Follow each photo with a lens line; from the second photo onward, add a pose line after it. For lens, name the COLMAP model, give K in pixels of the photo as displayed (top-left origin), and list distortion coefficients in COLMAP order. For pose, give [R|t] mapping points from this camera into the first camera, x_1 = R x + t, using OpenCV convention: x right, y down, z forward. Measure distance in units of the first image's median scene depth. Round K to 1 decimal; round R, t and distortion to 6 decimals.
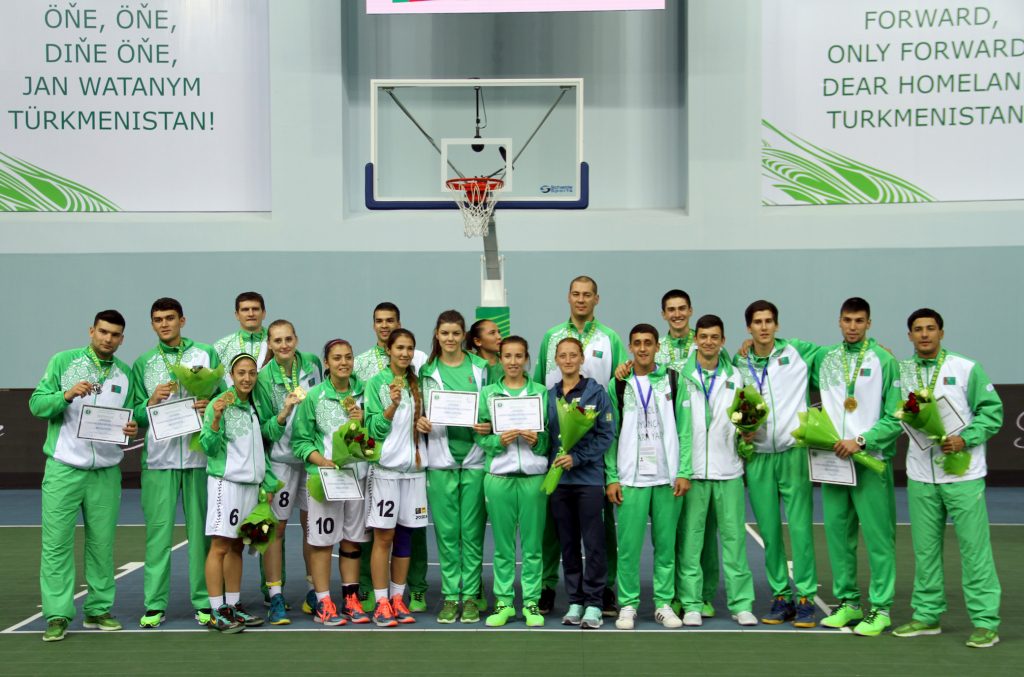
lens RADIAL K [[3215.2, 0, 516.4], [0, 3215.2, 382.7], [0, 0, 1]] dist [0.410598, 0.150476]
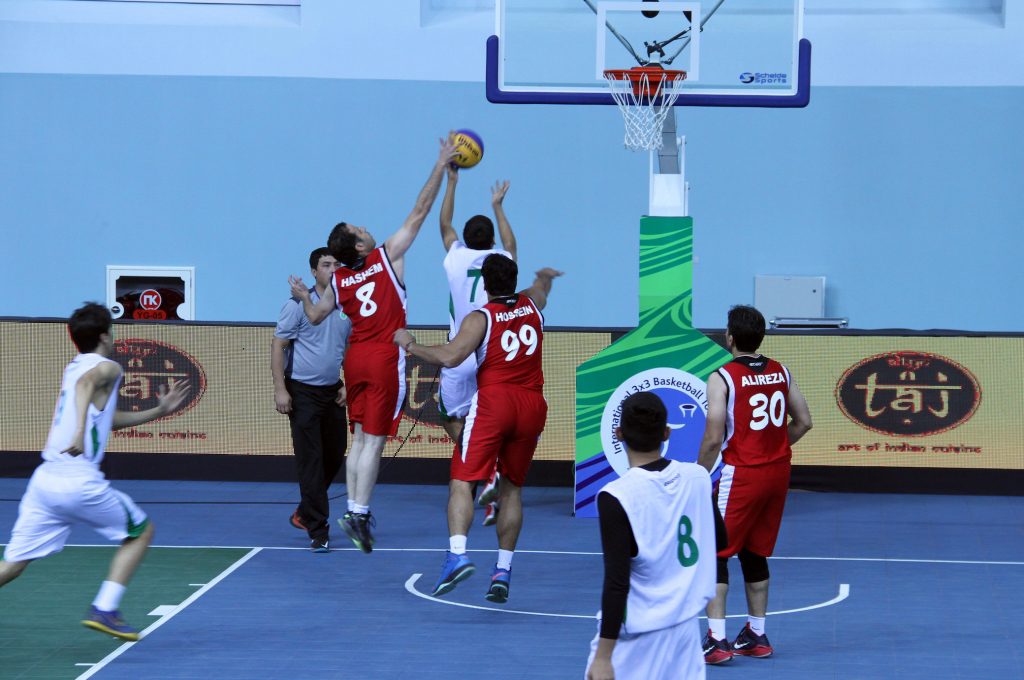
lens RADIAL K [[3215.2, 0, 516.4], [0, 3215.2, 384.2], [0, 0, 1]] dist [0.410598, 0.150476]
pose [[0.998362, 0.019761, -0.053686, -0.001839], [-0.021046, 0.999503, -0.023460, 0.022590], [0.053195, 0.024551, 0.998282, 0.310486]]
